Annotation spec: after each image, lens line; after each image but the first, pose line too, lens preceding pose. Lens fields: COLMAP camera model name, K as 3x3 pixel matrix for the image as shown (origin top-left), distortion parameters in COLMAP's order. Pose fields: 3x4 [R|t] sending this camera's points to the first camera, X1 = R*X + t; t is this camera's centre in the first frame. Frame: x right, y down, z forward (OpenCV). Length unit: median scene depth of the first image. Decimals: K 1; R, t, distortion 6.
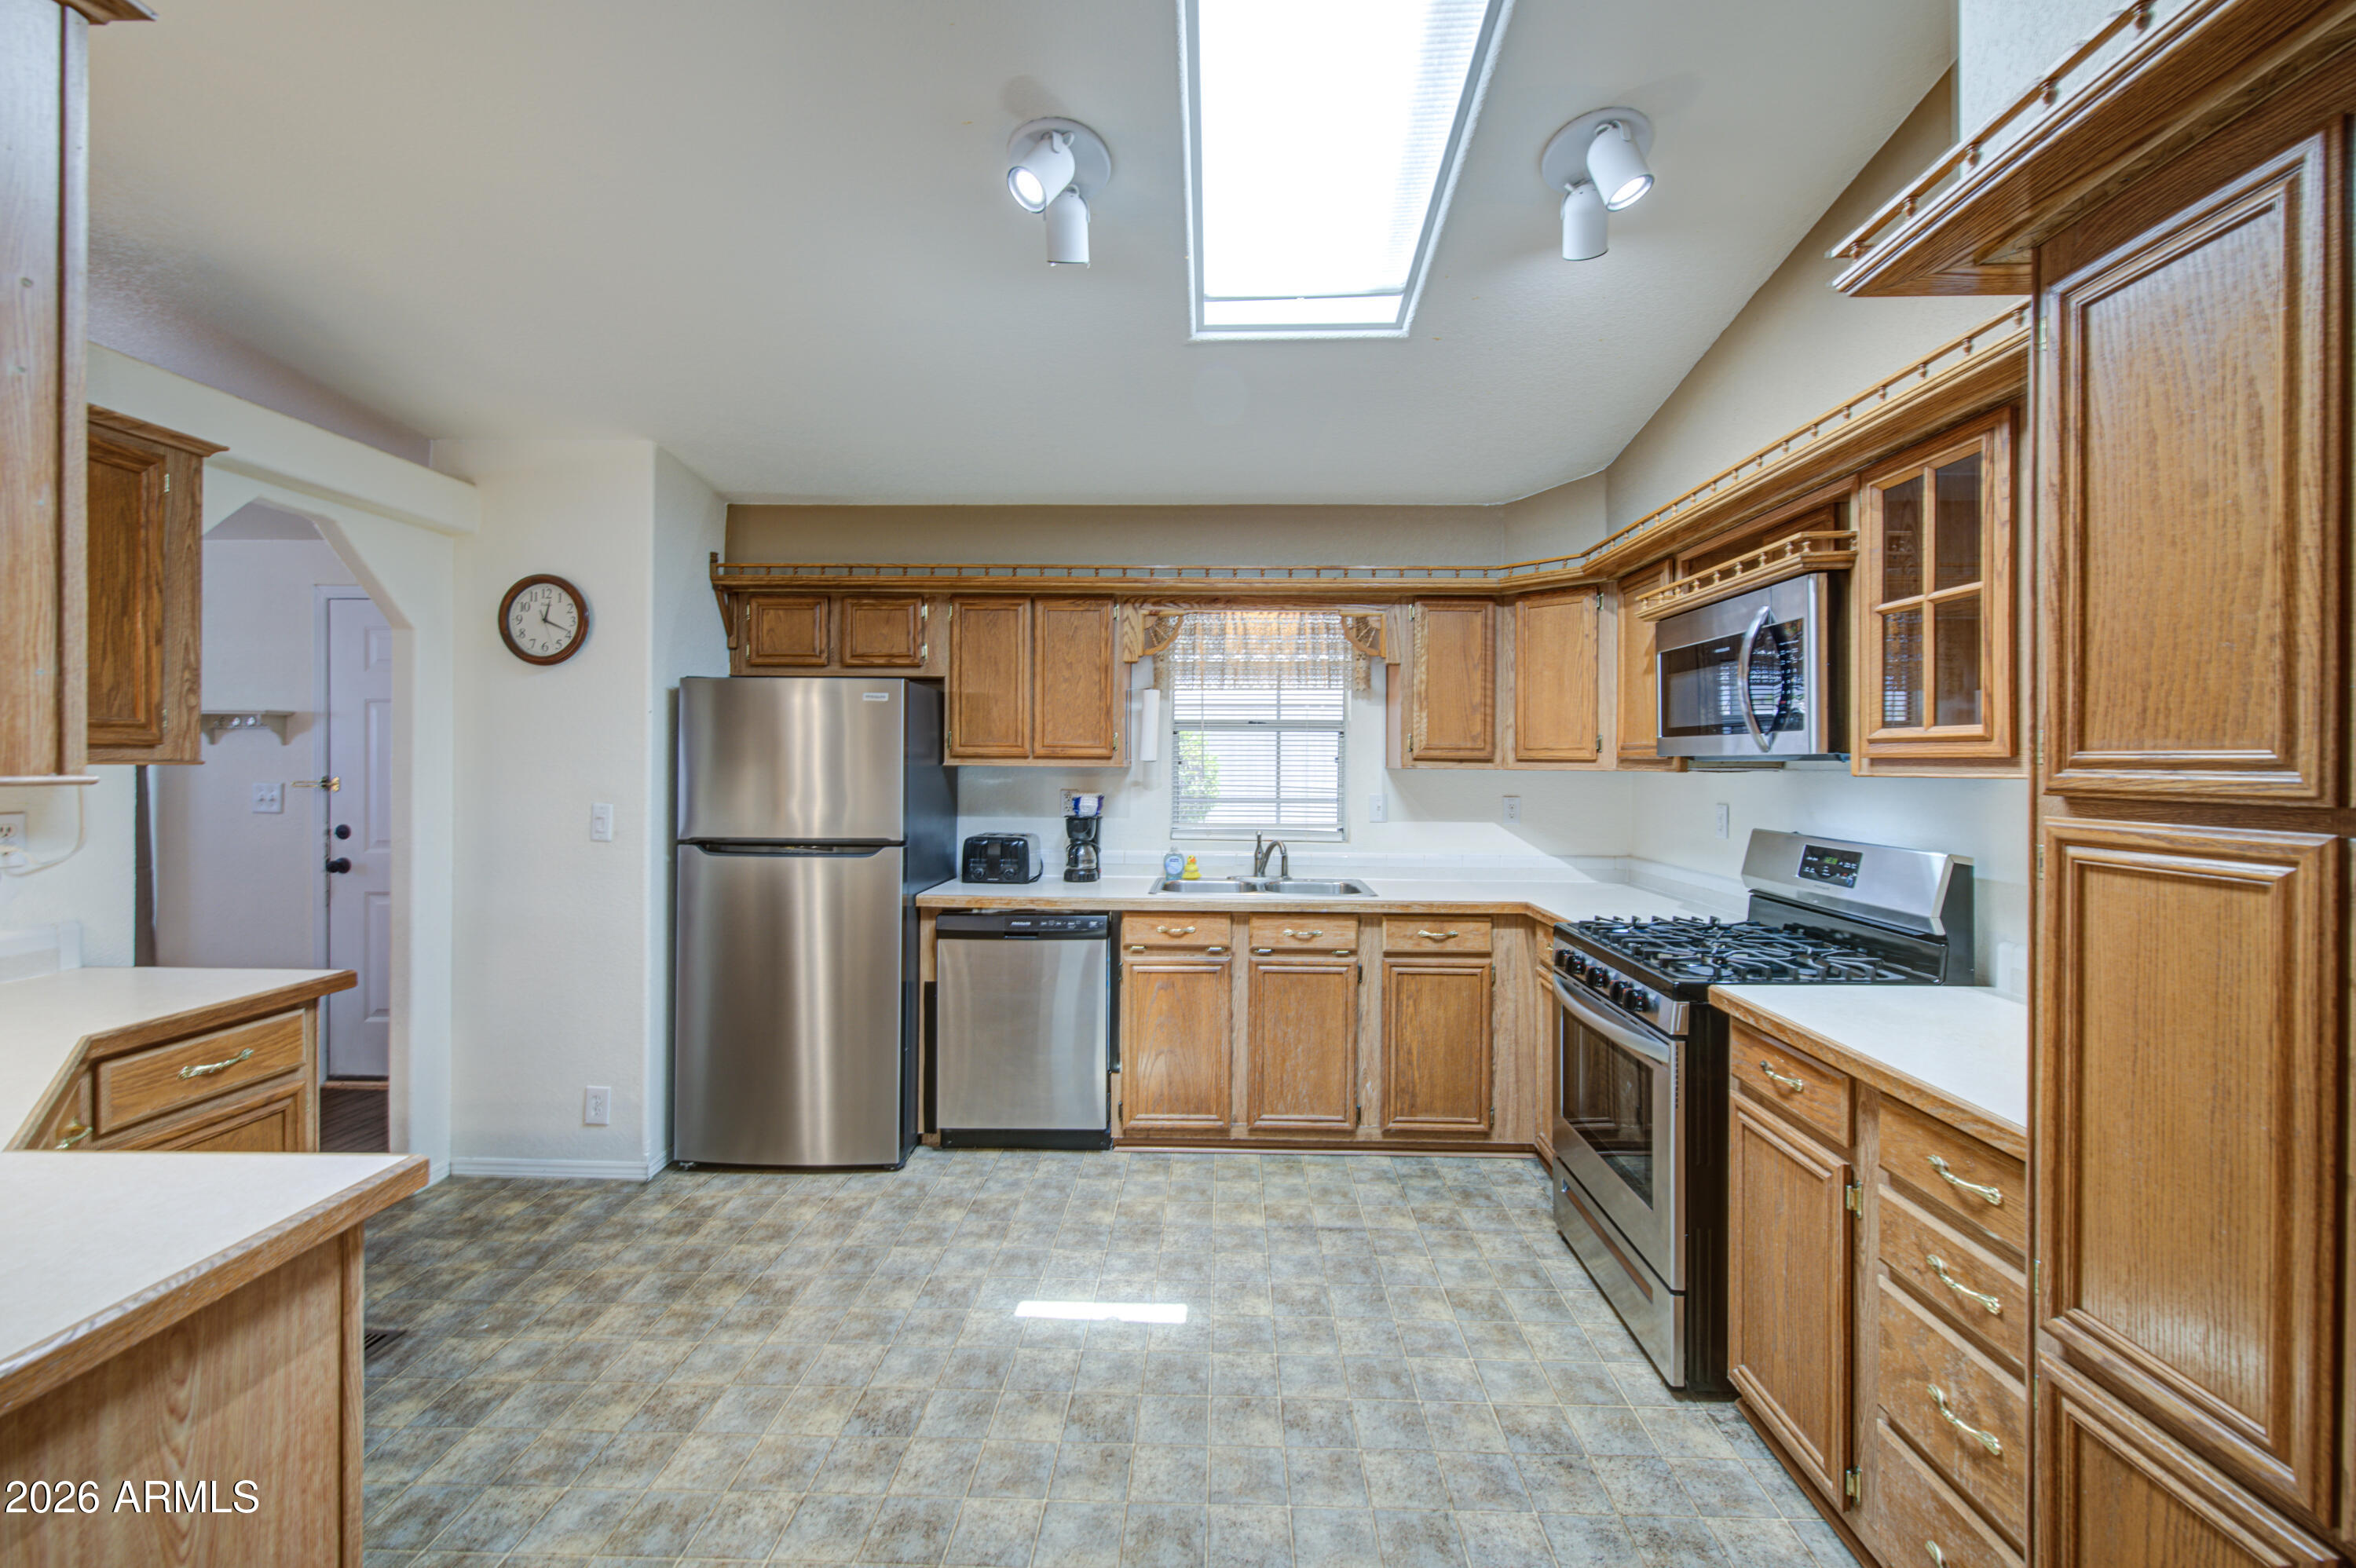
lens RADIAL K [[947.8, 0, 1201.2], [0, 947.8, 762.9], [0, 0, 1]] dist [0.002408, -0.002414]
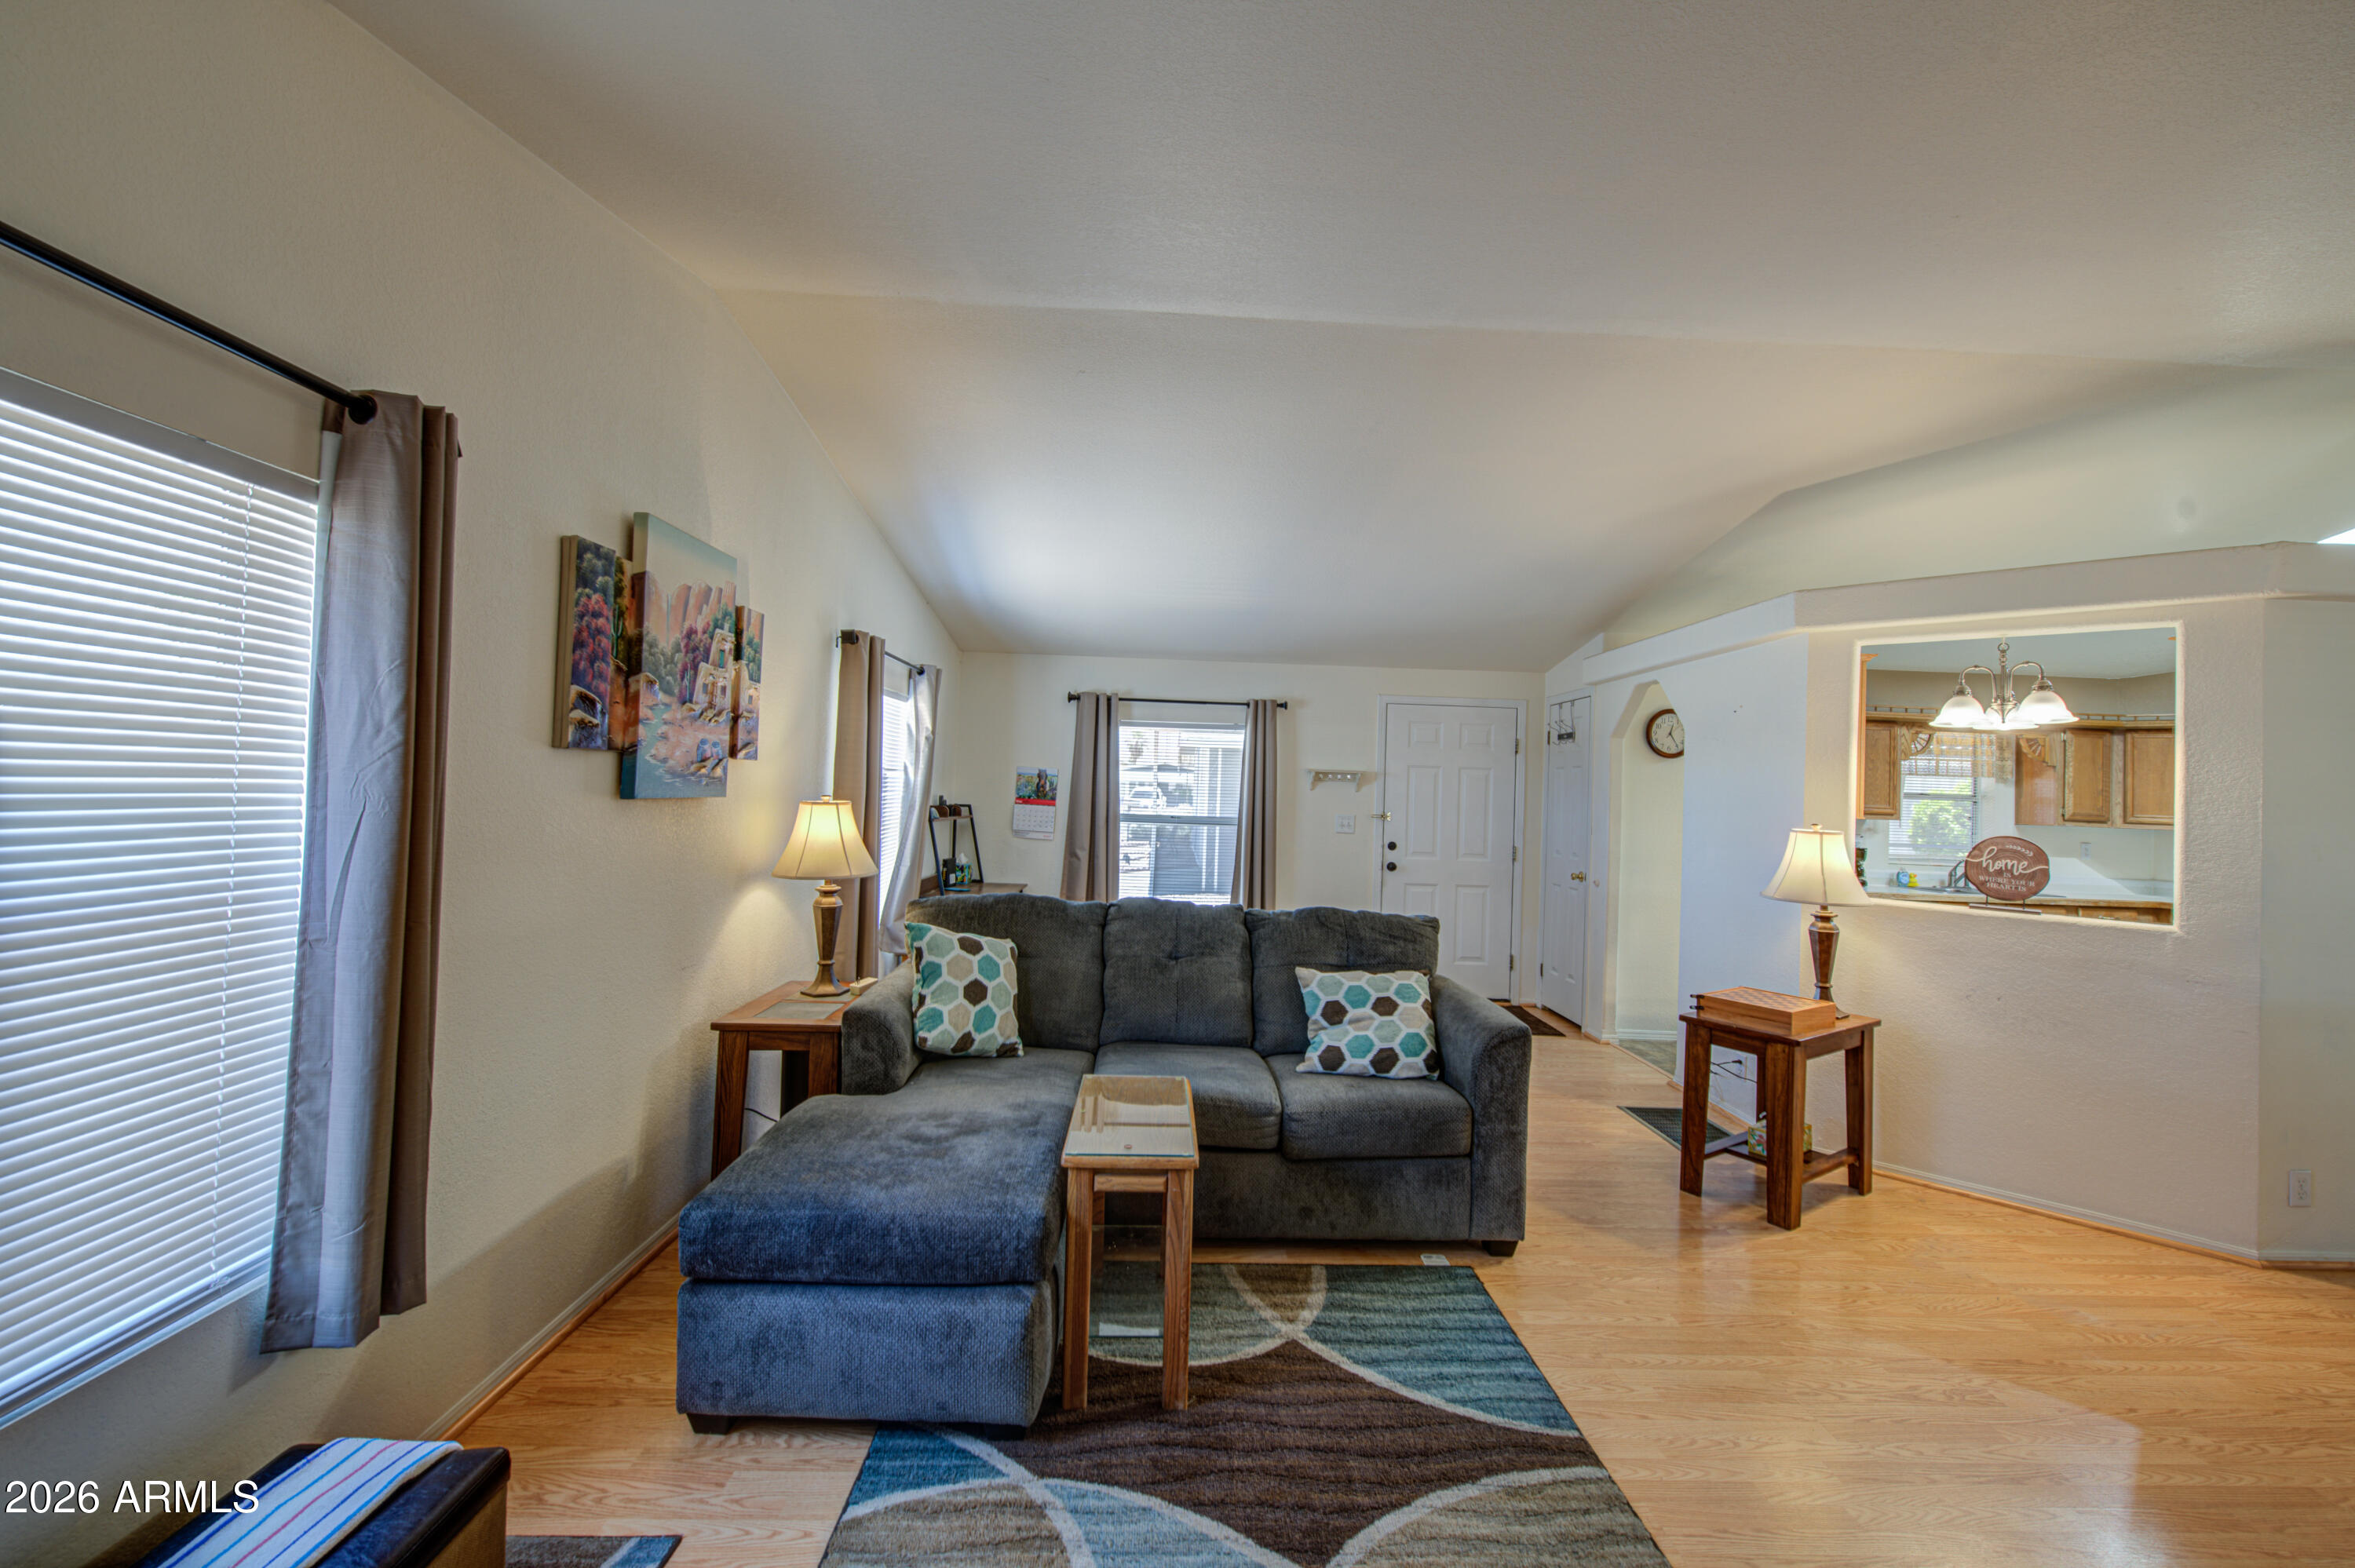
lens RADIAL K [[943.6, 0, 1196.0], [0, 943.6, 776.5], [0, 0, 1]] dist [0.001282, -0.000281]
pose [[0.998407, 0.028900, 0.048454, -1.687098], [-0.027949, 0.999405, -0.020194, -0.005725], [-0.049009, 0.018808, 0.998621, -0.774596]]
